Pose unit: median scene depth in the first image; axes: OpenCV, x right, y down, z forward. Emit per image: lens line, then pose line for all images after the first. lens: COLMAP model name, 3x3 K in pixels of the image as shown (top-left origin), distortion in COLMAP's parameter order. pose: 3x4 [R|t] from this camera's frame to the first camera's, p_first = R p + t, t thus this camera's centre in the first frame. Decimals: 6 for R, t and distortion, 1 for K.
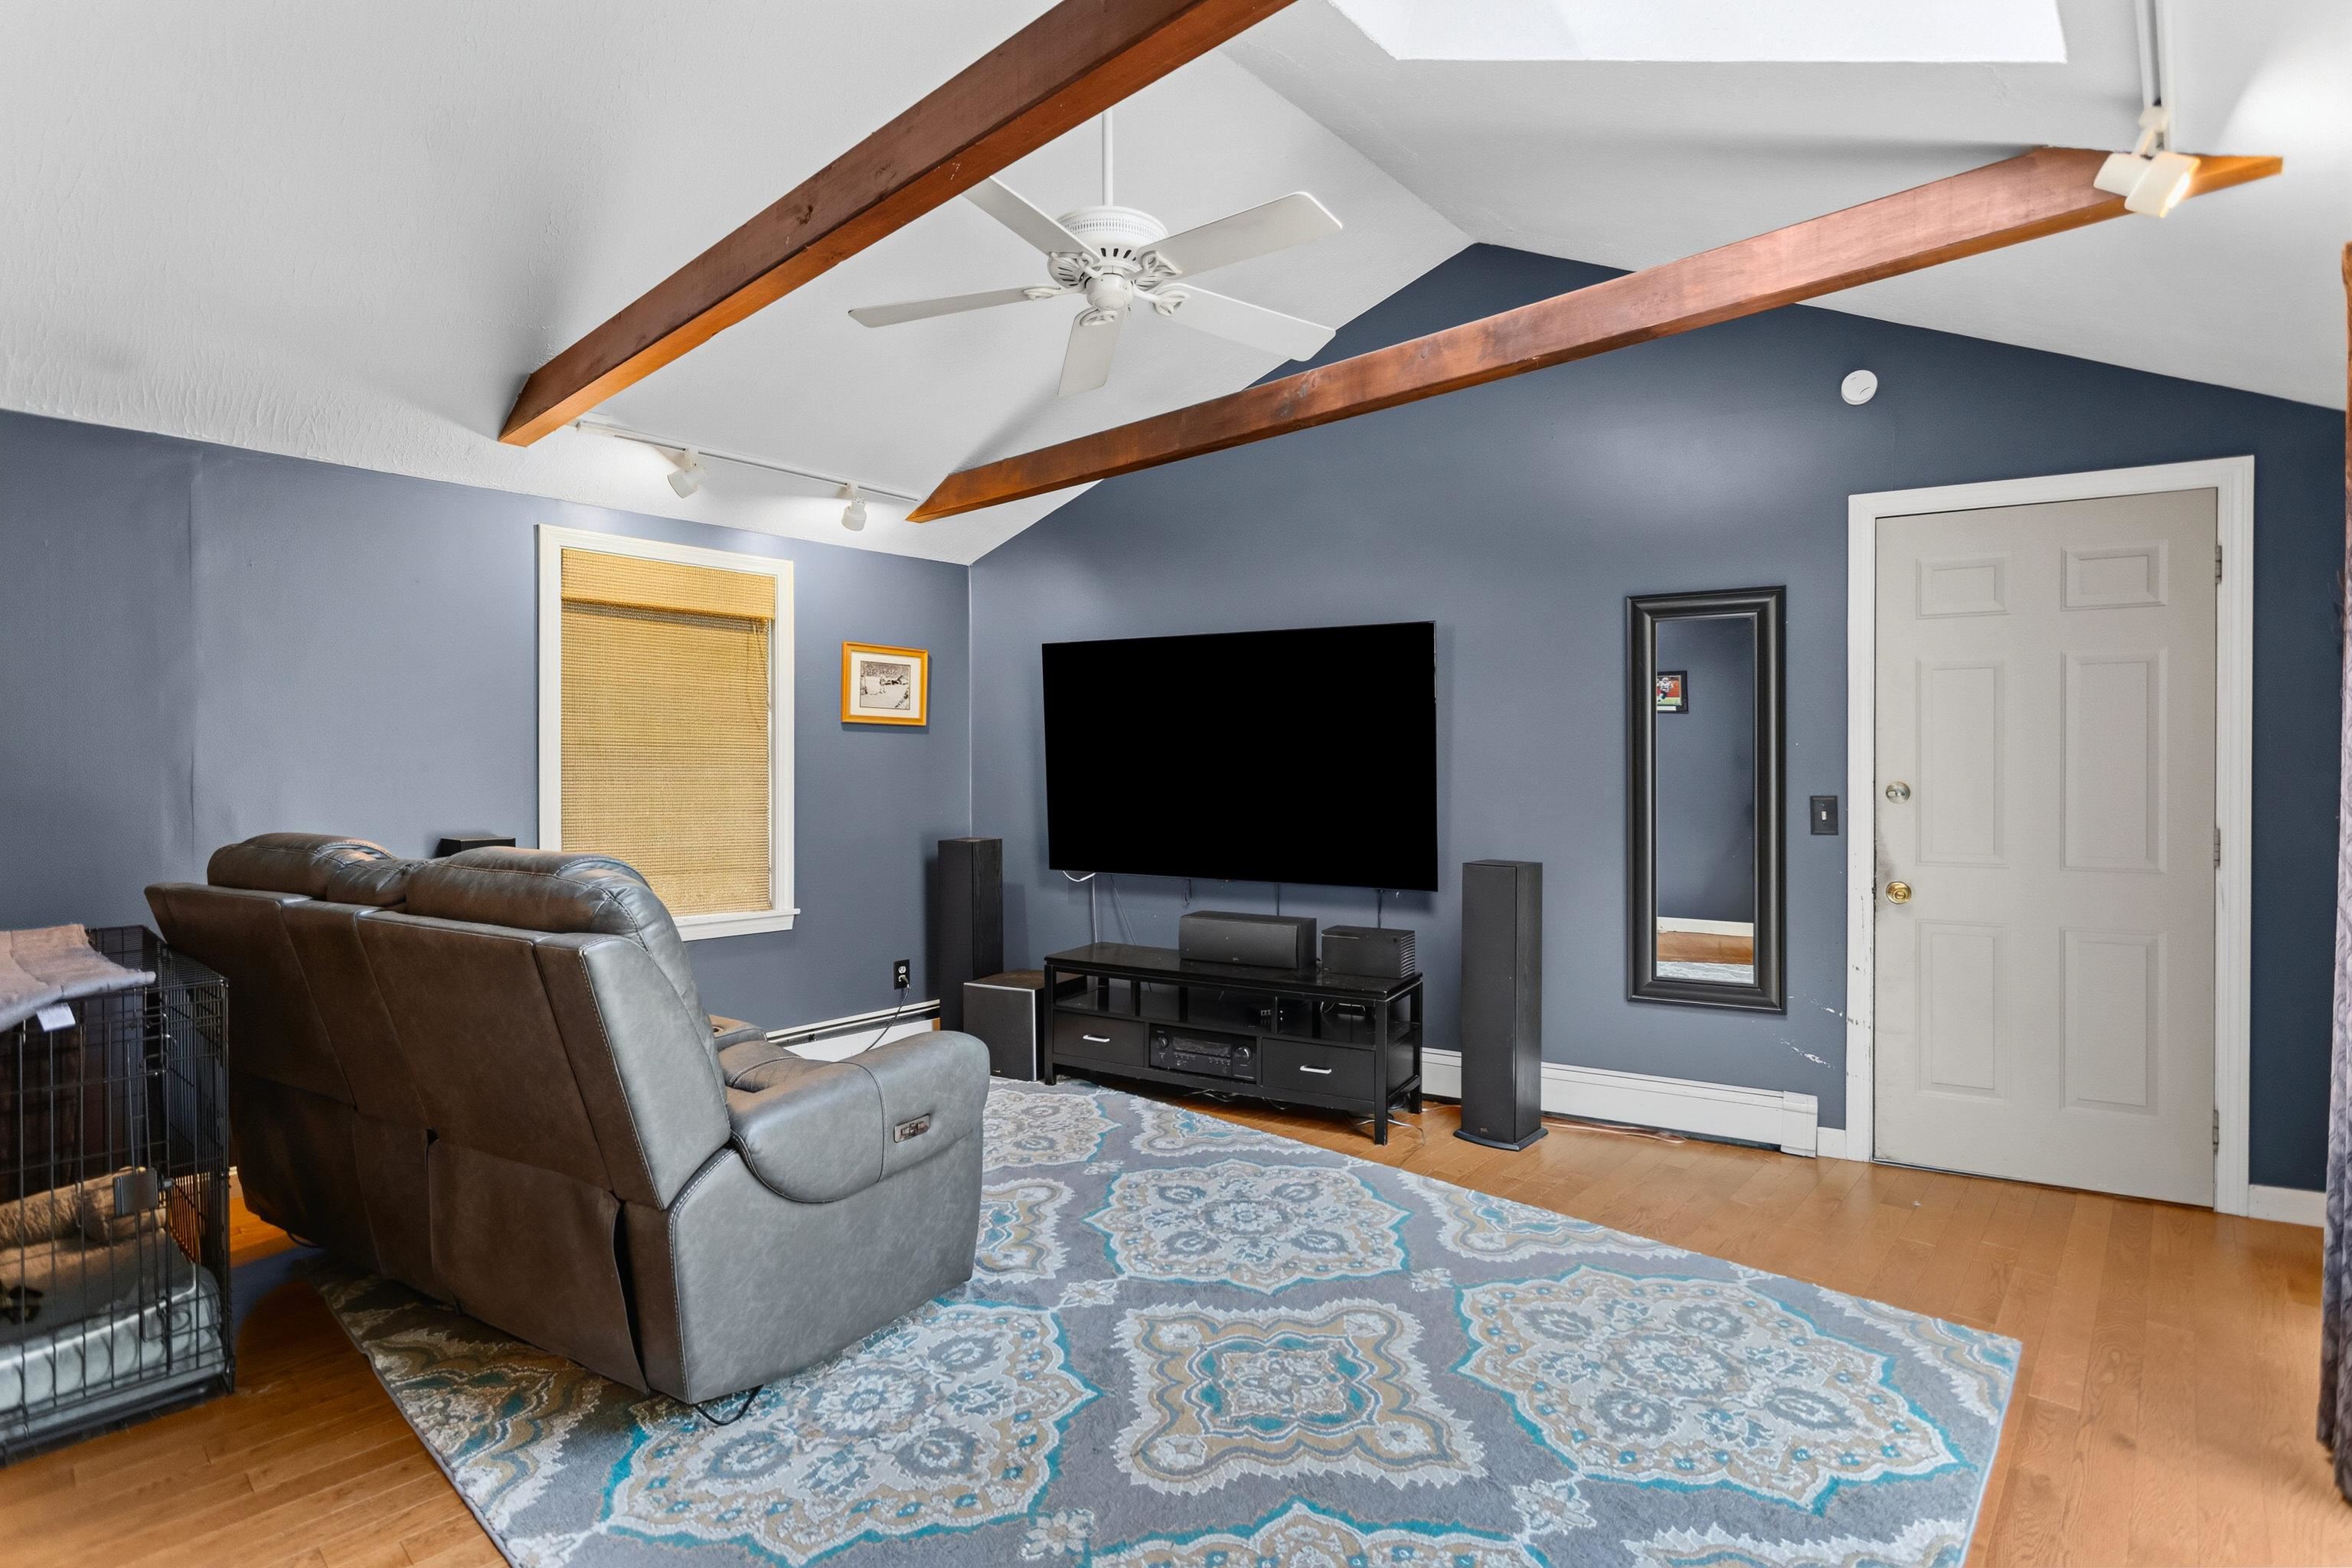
lens RADIAL K [[1108.8, 0, 1182.8], [0, 1108.8, 828.6], [0, 0, 1]] dist [0.001269, 0.000776]
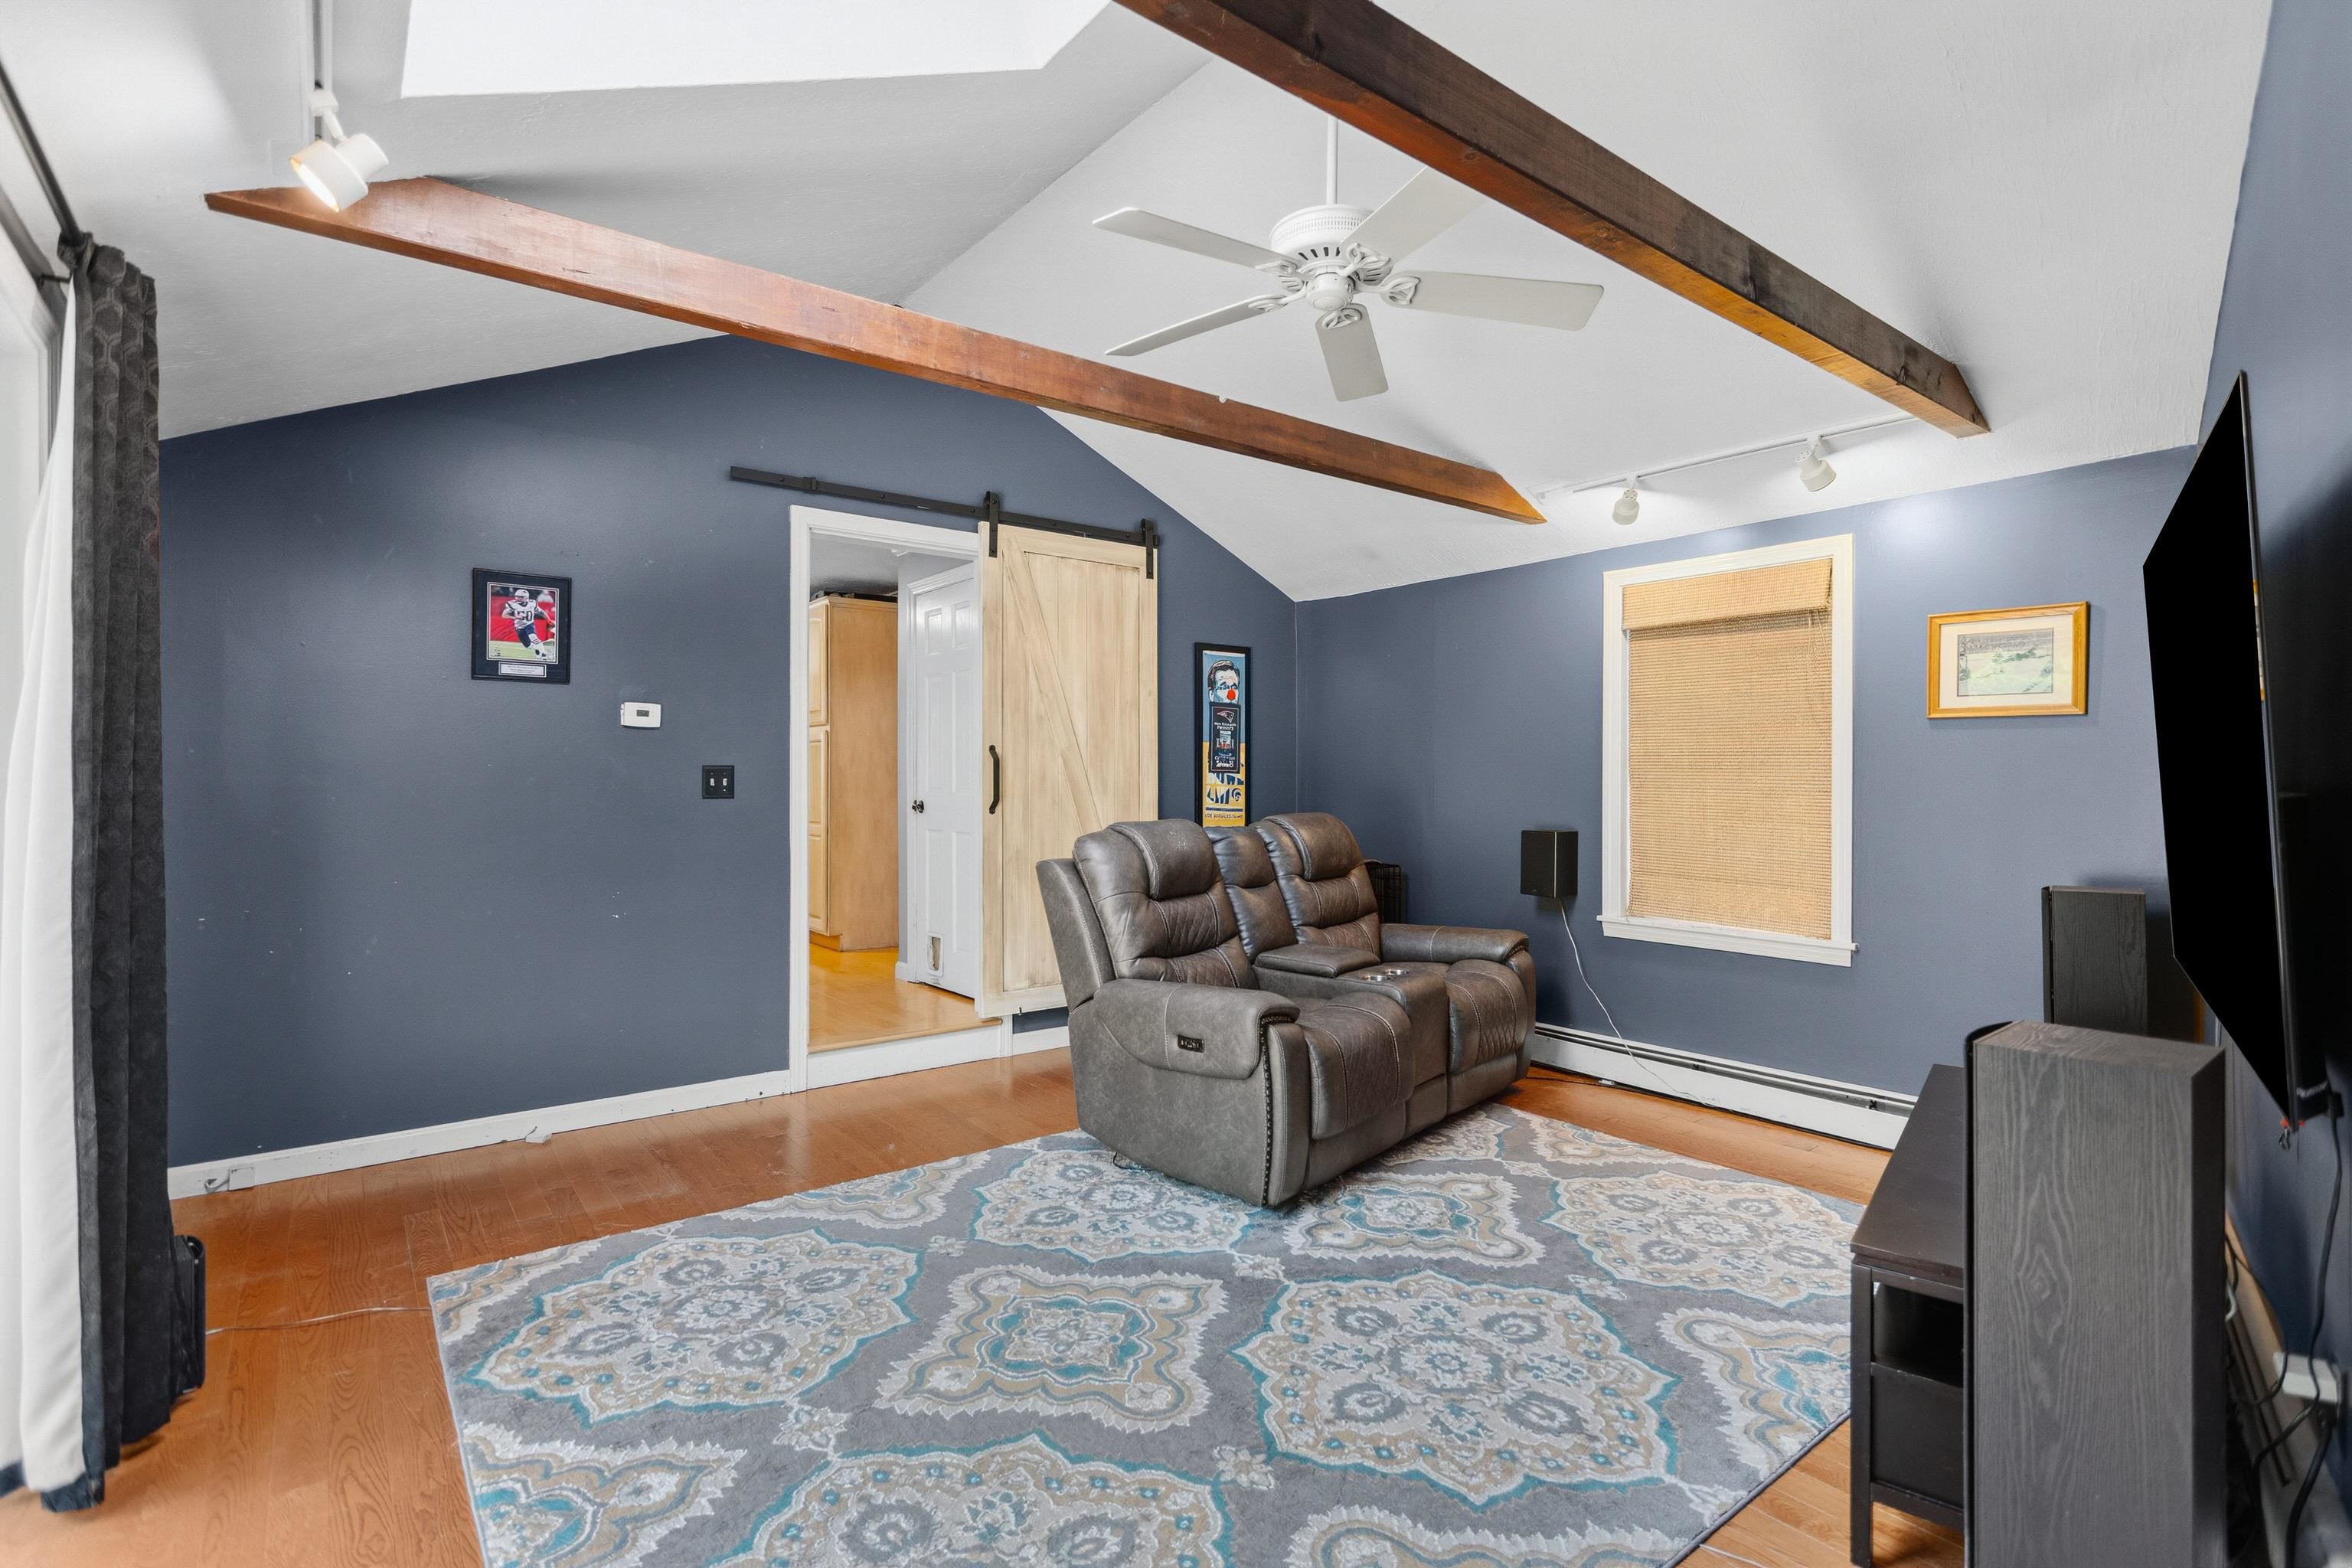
lens RADIAL K [[1108.8, 0, 1177.4], [0, 1108.8, 774.4], [0, 0, 1]] dist [0.001269, 0.000776]
pose [[-0.175569, -0.001407, -0.984466, 1.073801], [-0.056527, 0.998364, 0.008654, -0.063046], [0.982843, 0.057168, -0.175361, 1.188998]]
